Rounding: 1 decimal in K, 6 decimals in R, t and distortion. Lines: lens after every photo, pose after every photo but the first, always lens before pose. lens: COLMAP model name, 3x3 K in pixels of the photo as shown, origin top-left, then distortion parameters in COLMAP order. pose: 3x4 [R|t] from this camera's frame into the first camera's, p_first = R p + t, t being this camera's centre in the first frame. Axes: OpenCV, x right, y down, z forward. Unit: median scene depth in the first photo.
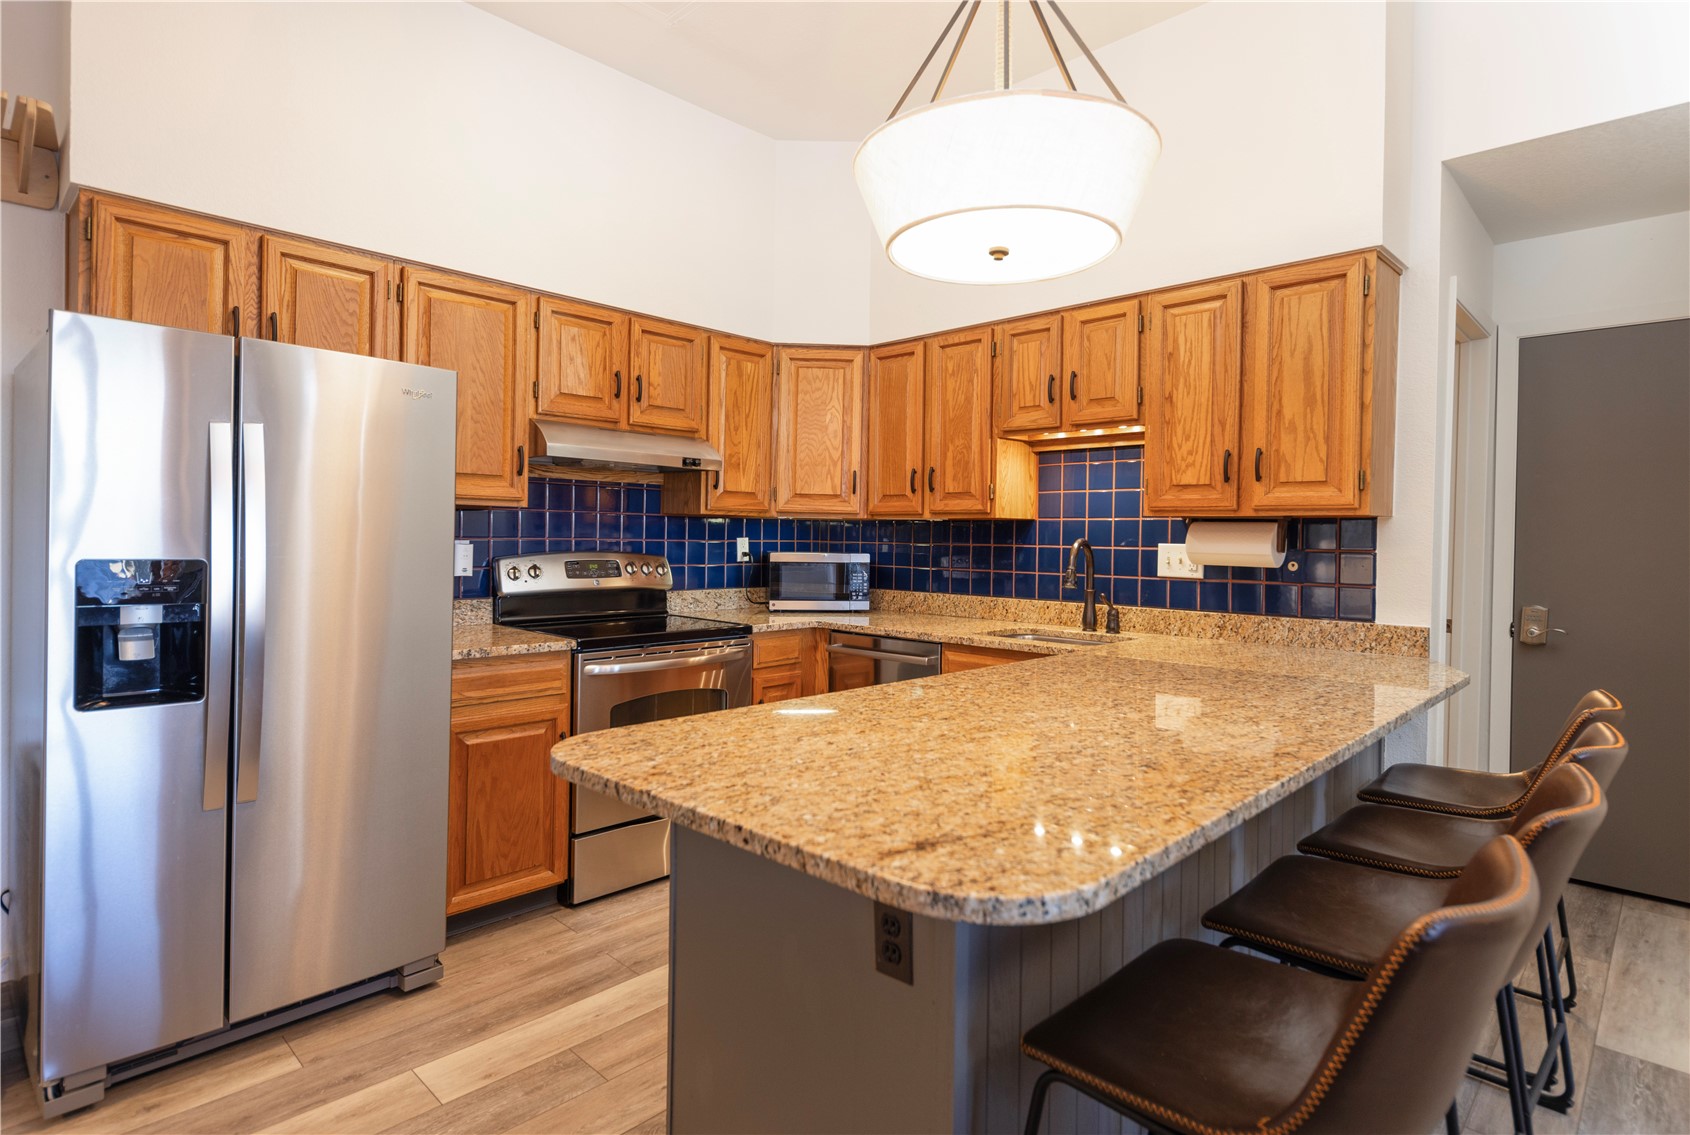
lens RADIAL K [[875.9, 0, 824.2], [0, 875.9, 549.5], [0, 0, 1]] dist [0.005153, -0.001584]
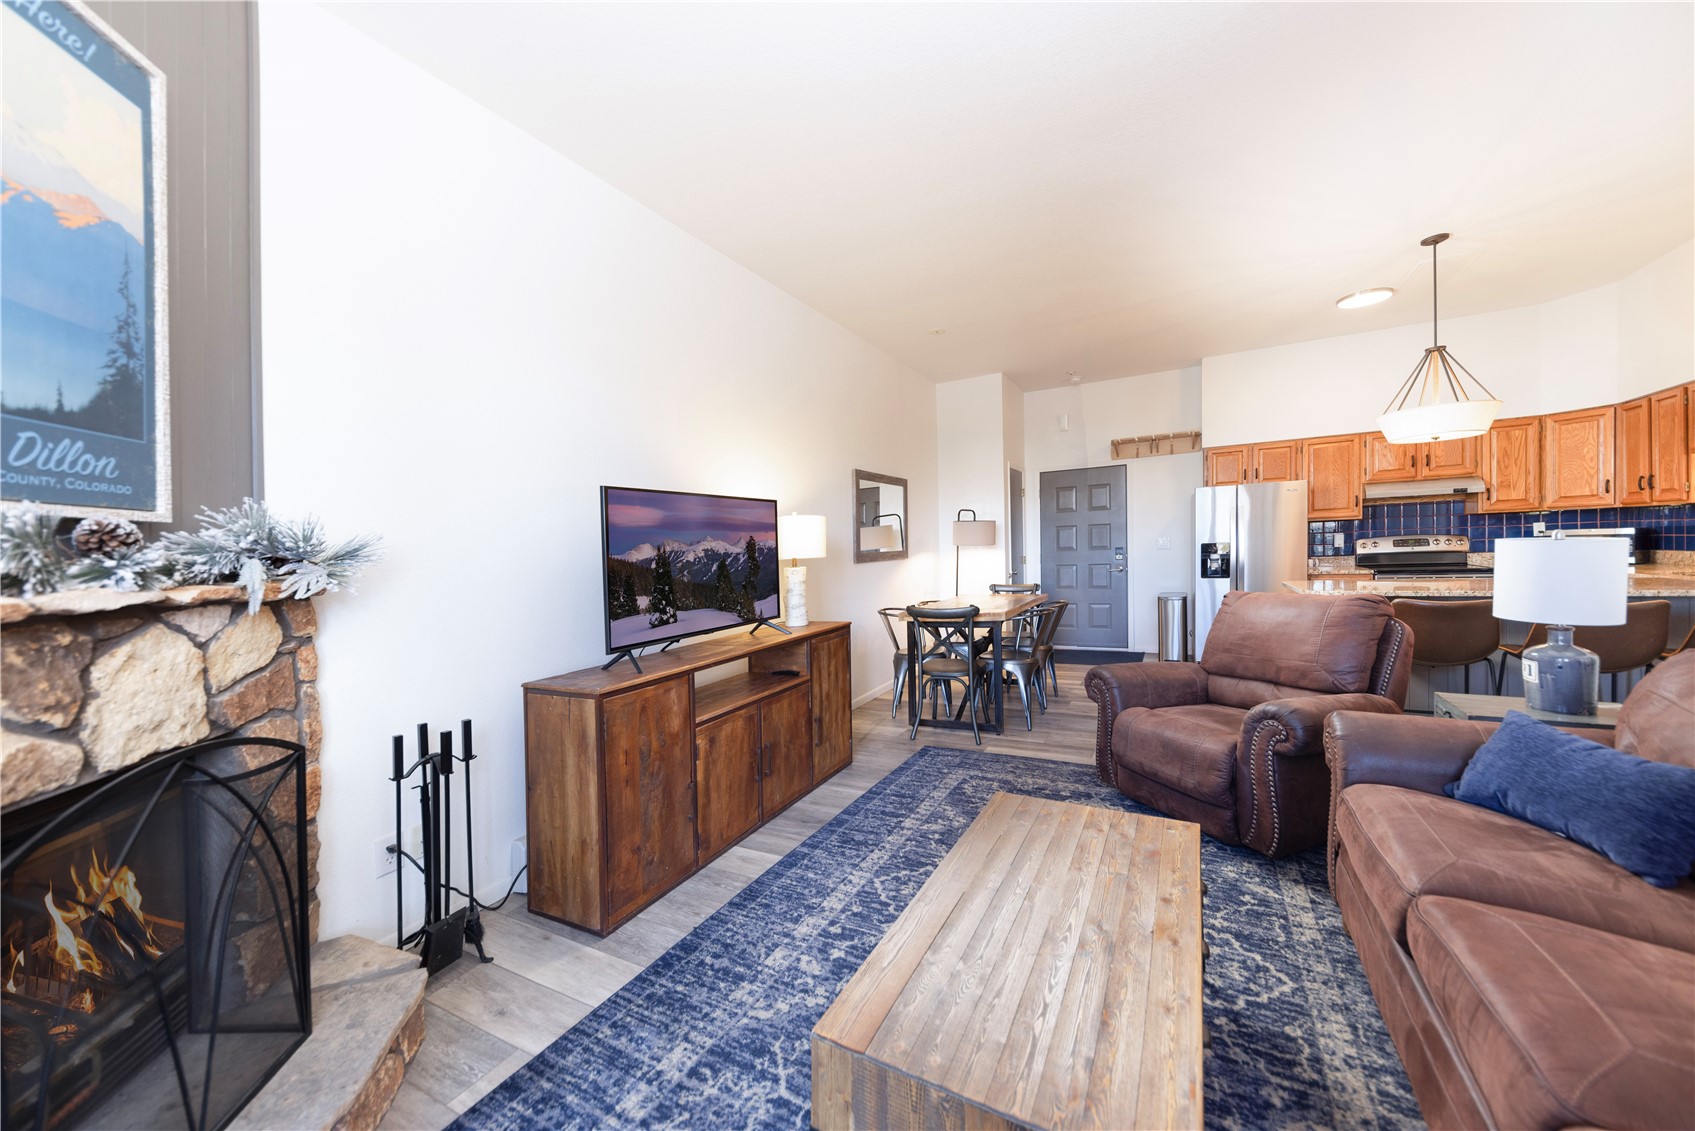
lens RADIAL K [[601.8, 0, 863.2], [0, 601.8, 567.8], [0, 0, 1]] dist [0.005826, -0.000713]
pose [[0.288122, 0.008245, -0.957558, 0.887791], [0.031600, 0.999336, 0.018113, 0.015643], [0.957072, -0.035478, 0.287670, -0.856157]]
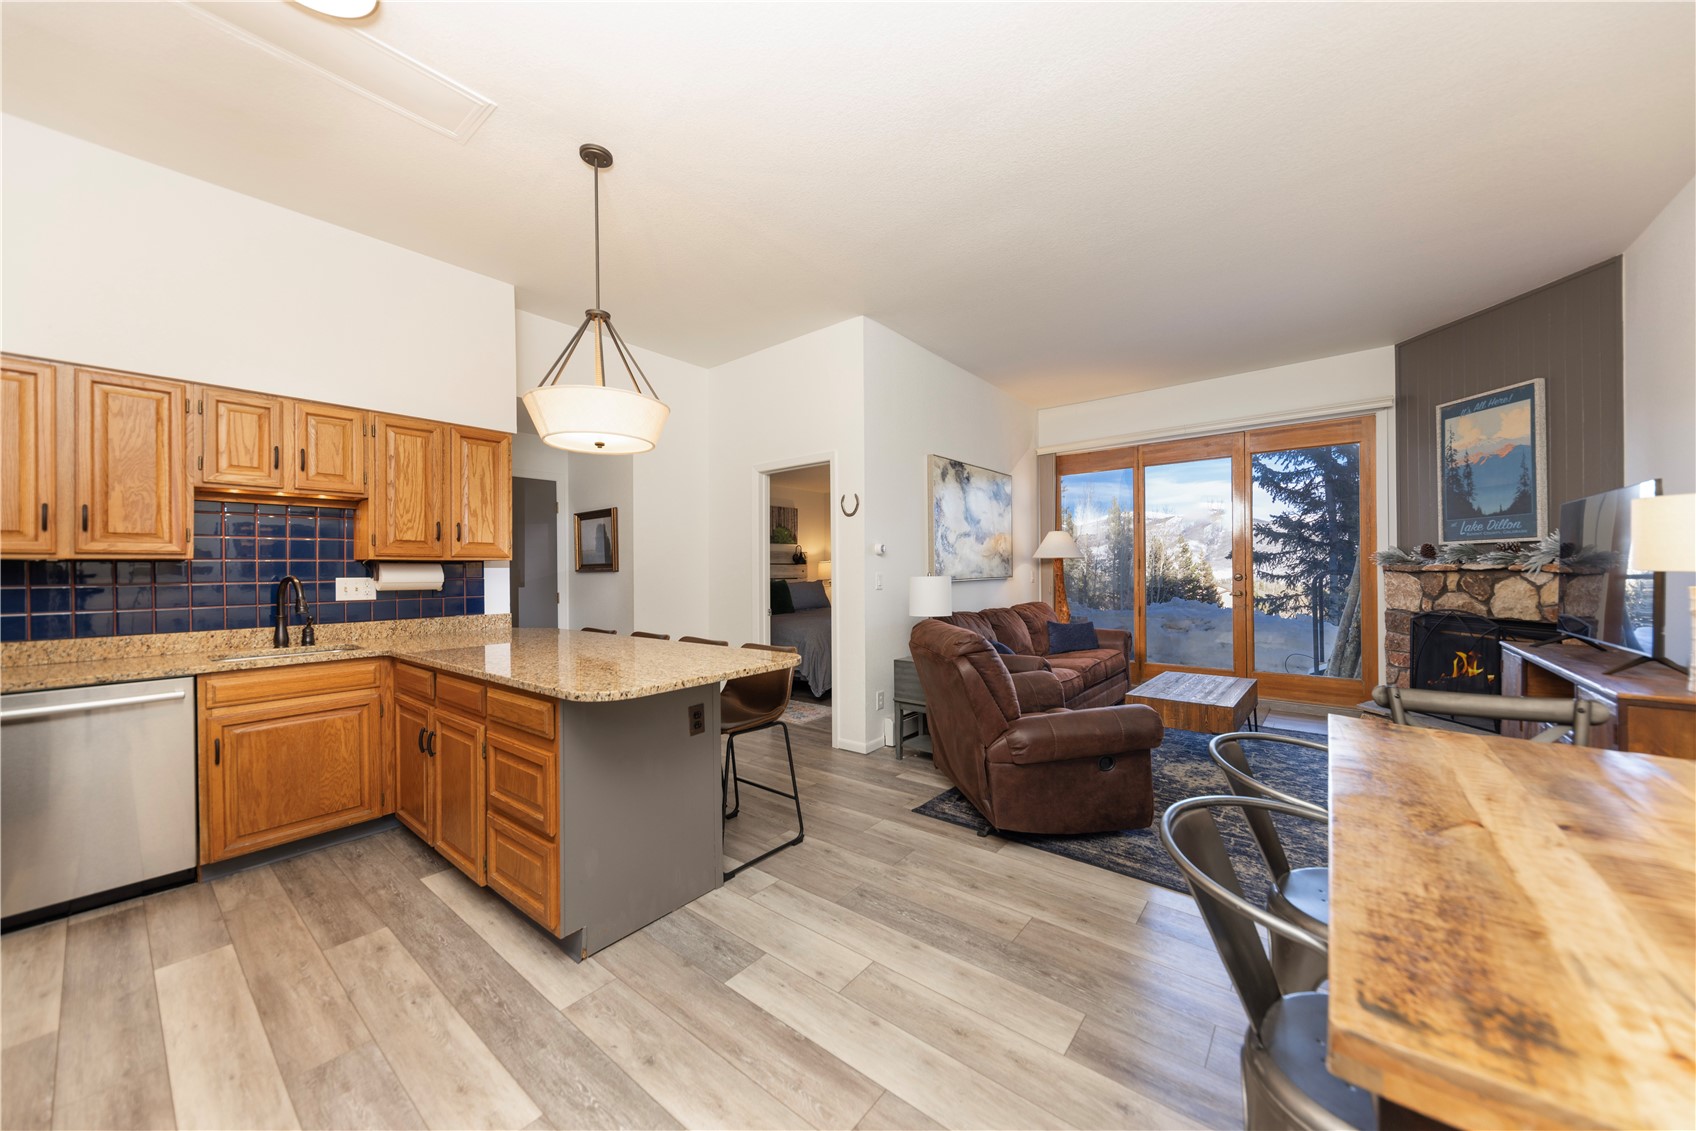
lens RADIAL K [[602.1, 0, 868.4], [0, 602.1, 570.5], [0, 0, 1]] dist [0.005826, -0.000713]
pose [[-0.122674, -0.013265, 0.992358, -0.721344], [0.022907, 0.999606, 0.016193, -0.015872], [-0.992183, 0.024719, -0.122322, 0.269124]]
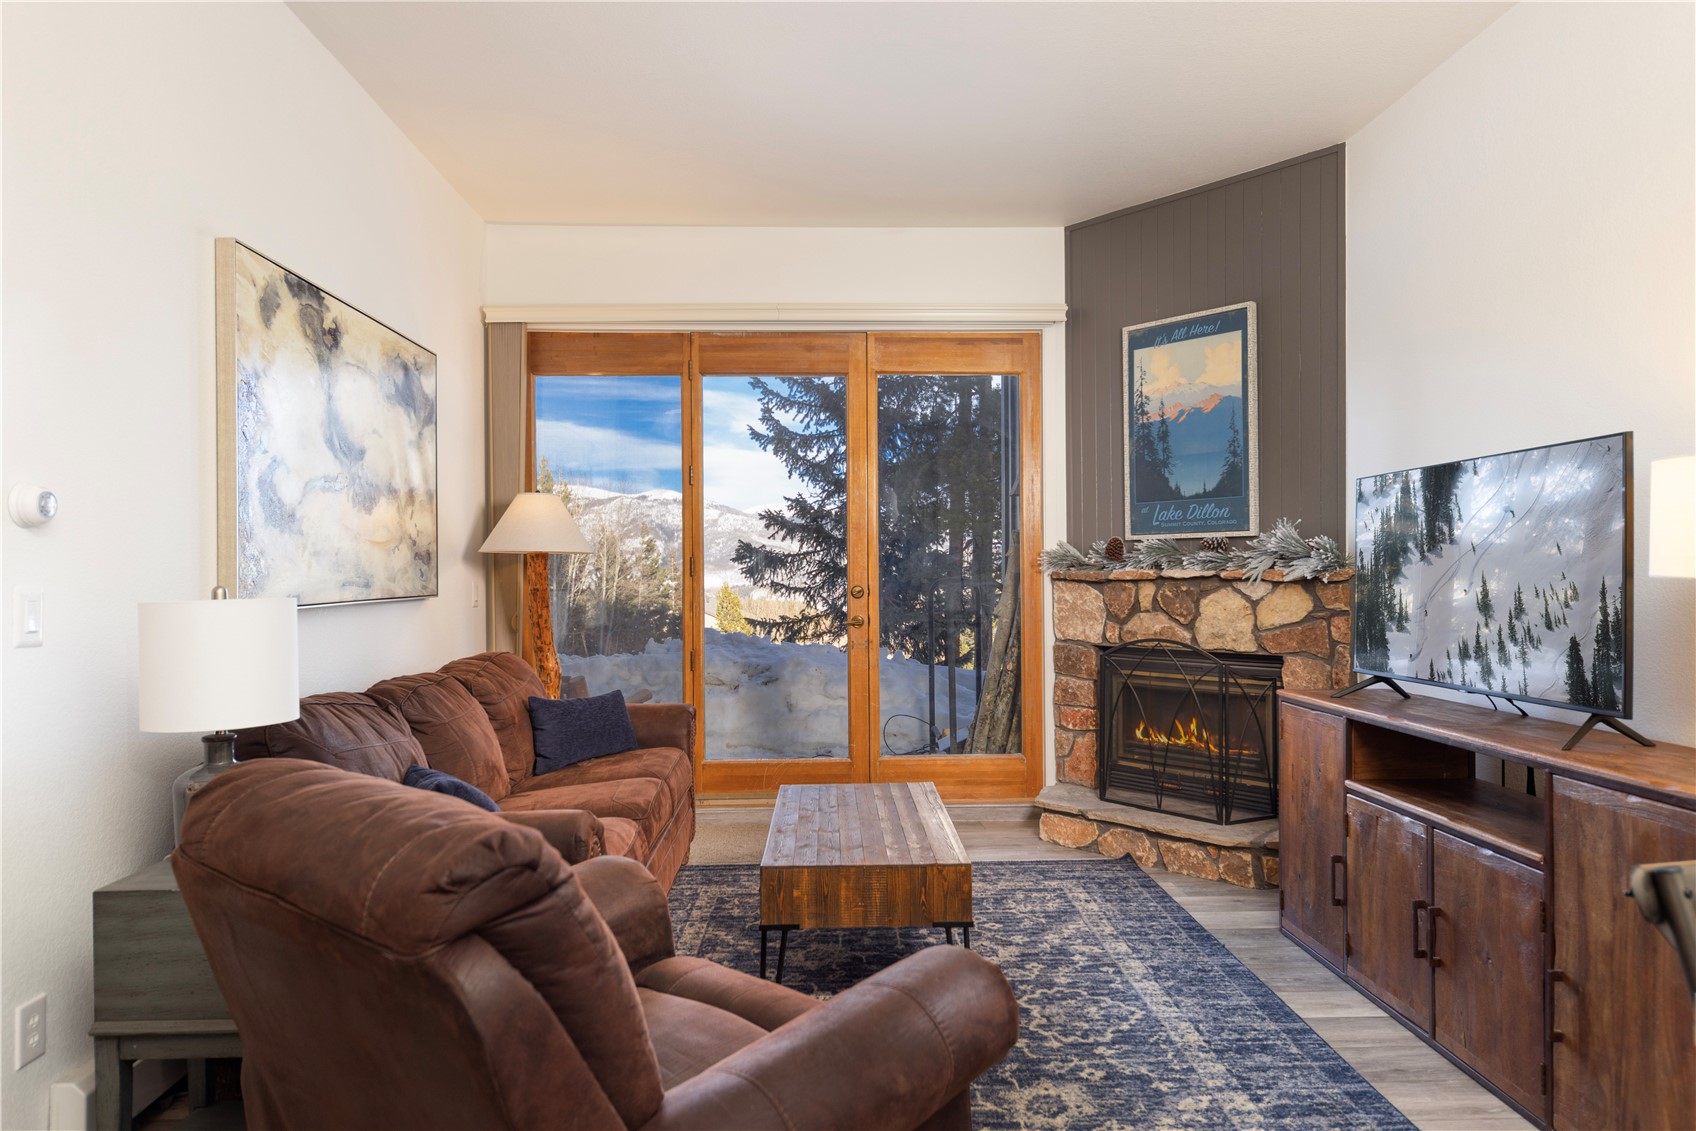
lens RADIAL K [[1020.5, 0, 850.5], [0, 1020.5, 573.6], [0, 0, 1]] dist [0.003663, 0.000476]
pose [[-0.728073, -0.007700, 0.685456, -0.245830], [0.008792, 0.999750, 0.020570, -0.006945], [-0.685443, 0.021002, -0.727823, 0.200226]]
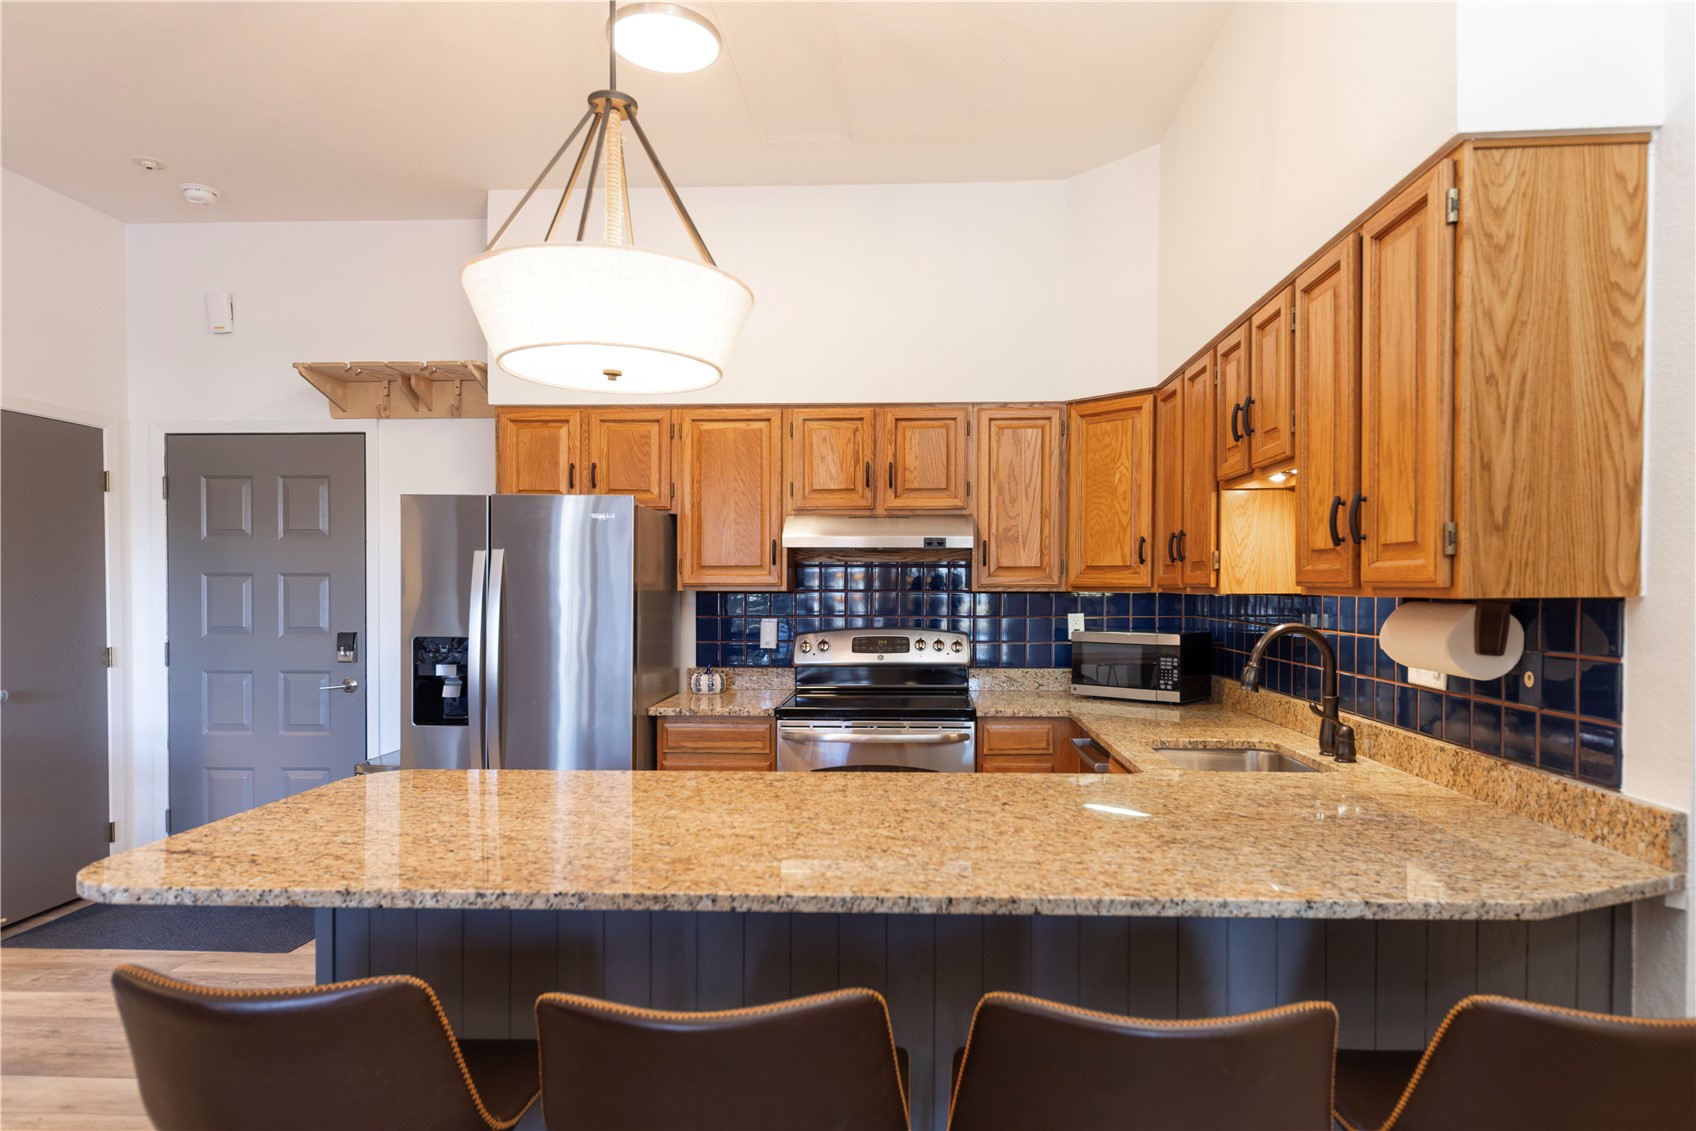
lens RADIAL K [[961.8, 0, 882.5], [0, 961.8, 600.3], [0, 0, 1]] dist [0.006933, 0.000308]
pose [[0.671635, -0.004660, -0.740867, 0.668754], [-0.000233, 0.999979, -0.006501, -0.027023], [0.740882, 0.004539, 0.671620, 0.227892]]
